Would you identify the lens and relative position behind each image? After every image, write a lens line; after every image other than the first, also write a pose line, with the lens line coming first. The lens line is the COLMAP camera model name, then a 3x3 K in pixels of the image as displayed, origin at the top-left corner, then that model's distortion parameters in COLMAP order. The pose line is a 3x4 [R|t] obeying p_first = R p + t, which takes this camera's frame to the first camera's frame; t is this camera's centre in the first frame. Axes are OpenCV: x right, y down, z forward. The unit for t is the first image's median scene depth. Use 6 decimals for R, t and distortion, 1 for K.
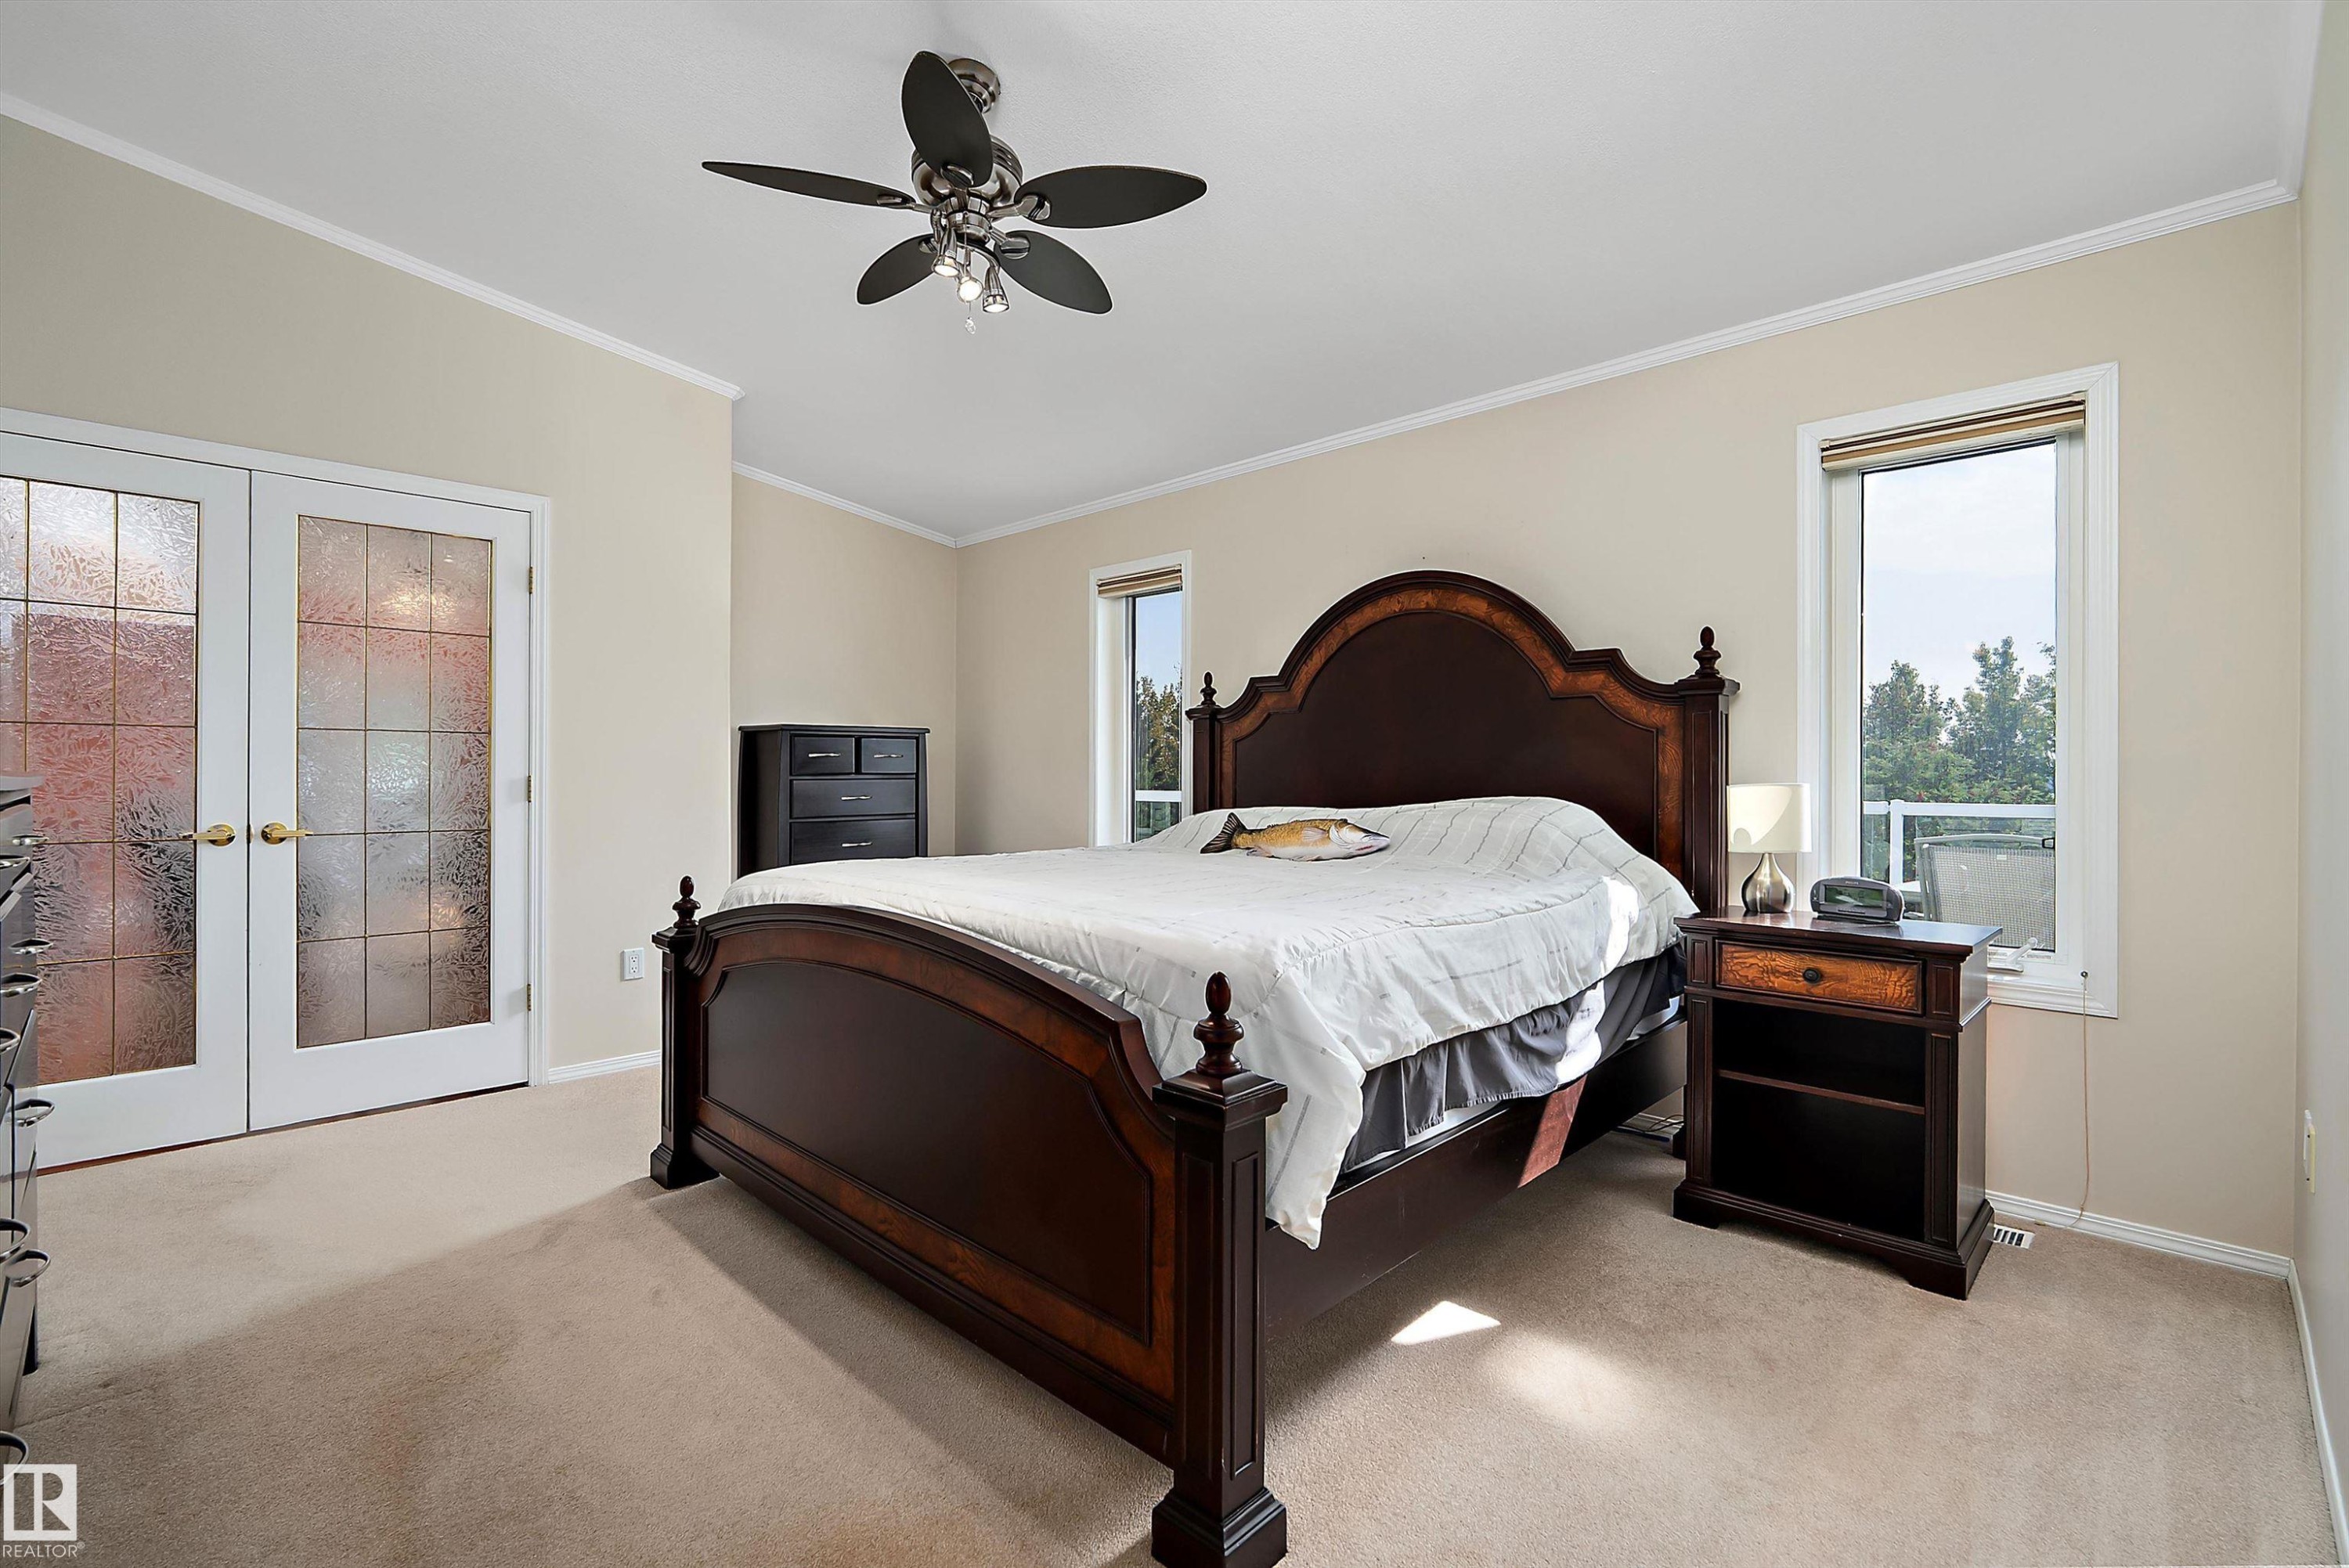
lens RADIAL K [[1071.9, 0, 1157.4], [0, 1071.9, 770.2], [0, 0, 1]] dist [-0.013422, 0.000621]
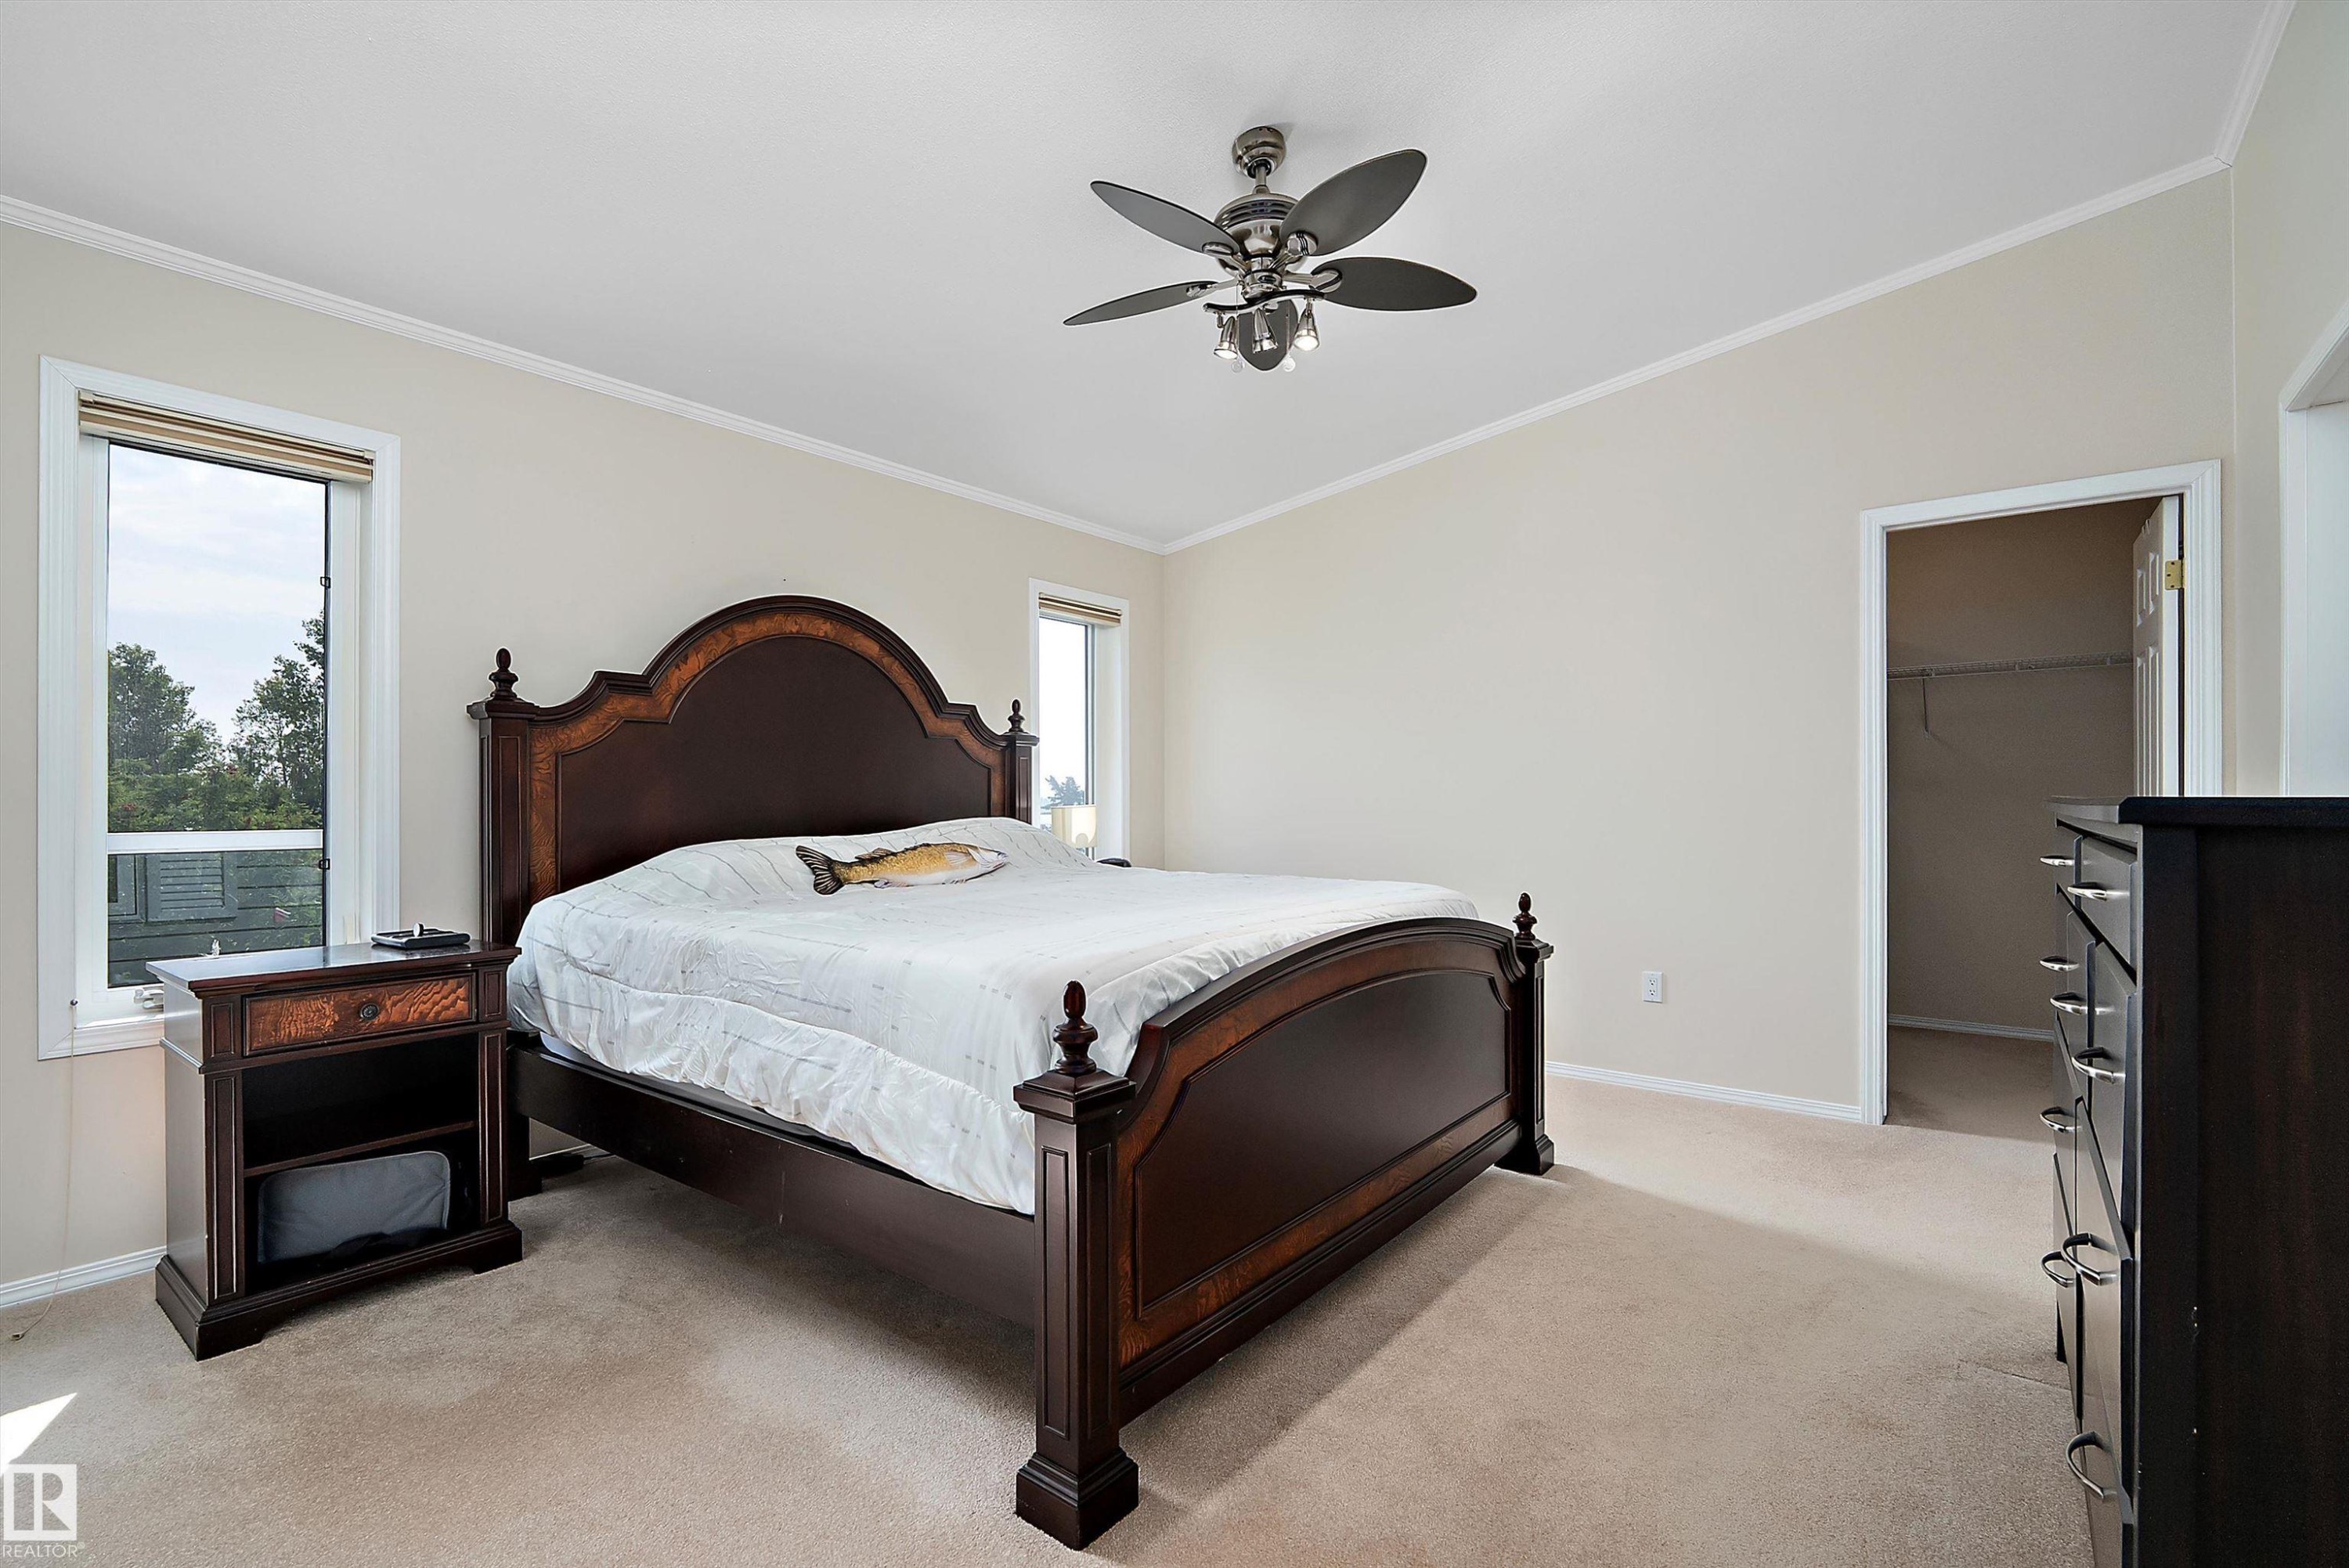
lens RADIAL K [[1071.9, 0, 1155.1], [0, 1071.9, 801.5], [0, 0, 1]] dist [-0.013422, 0.000621]
pose [[-0.116046, -0.003176, 0.993239, -0.698018], [-0.002337, 0.999993, 0.002925, 0.001162], [-0.993241, -0.001982, -0.116053, 0.706190]]
